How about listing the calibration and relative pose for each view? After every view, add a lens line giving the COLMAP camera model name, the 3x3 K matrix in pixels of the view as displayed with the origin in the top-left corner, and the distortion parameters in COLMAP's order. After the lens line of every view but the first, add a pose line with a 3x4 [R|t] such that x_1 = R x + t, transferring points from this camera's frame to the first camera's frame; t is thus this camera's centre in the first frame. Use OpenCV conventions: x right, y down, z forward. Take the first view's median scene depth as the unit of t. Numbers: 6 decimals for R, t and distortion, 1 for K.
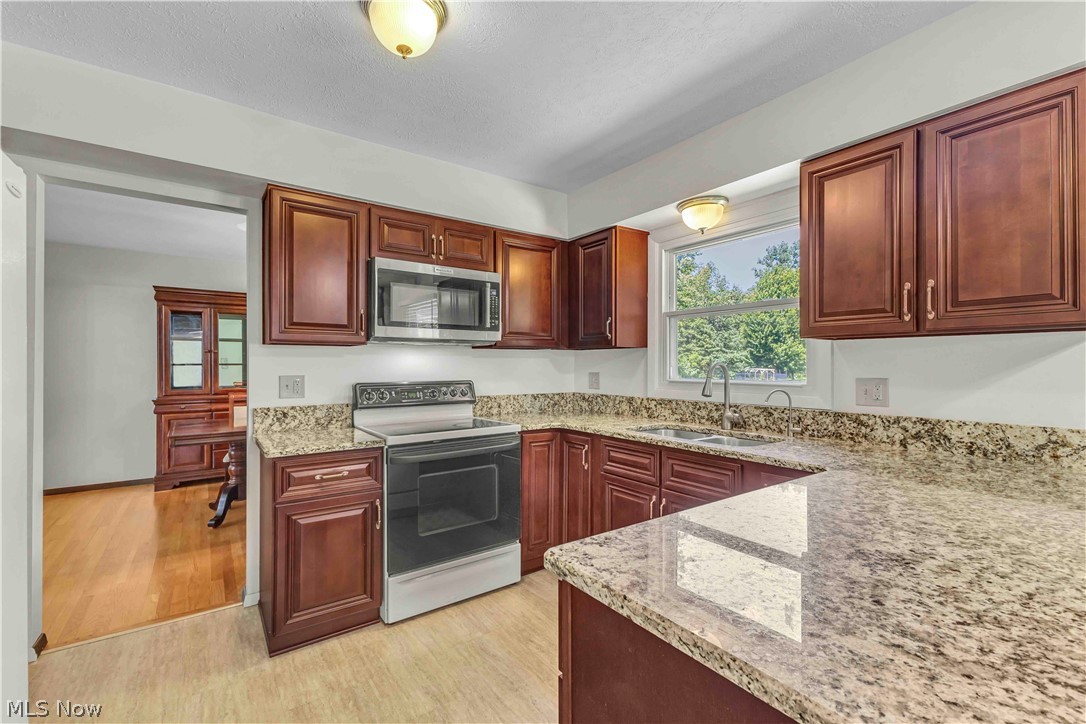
lens RADIAL K [[474.3, 0, 543.0], [0, 474.3, 360.1], [0, 0, 1]] dist [0.003631, 0.000233]
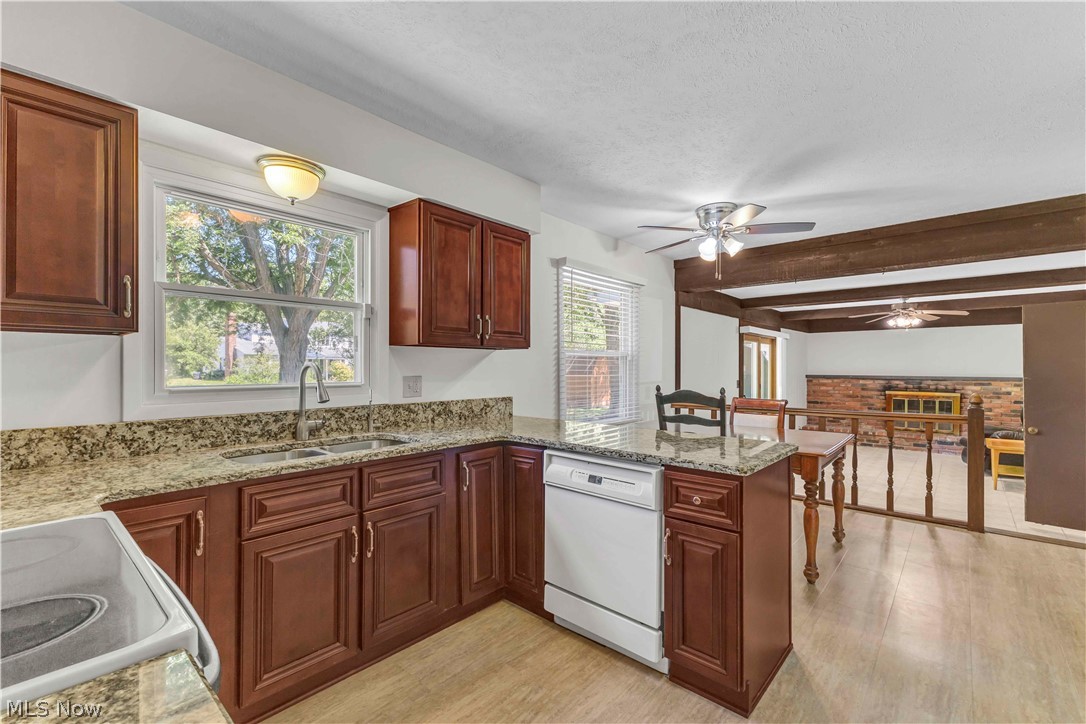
lens RADIAL K [[474.3, 0, 540.1], [0, 474.3, 366.5], [0, 0, 1]] dist [0.003631, 0.000233]
pose [[-0.222506, -0.000024, 0.974931, -0.644052], [-0.010322, 0.999944, -0.002331, 0.009705], [-0.974877, -0.010582, -0.222494, 0.890443]]
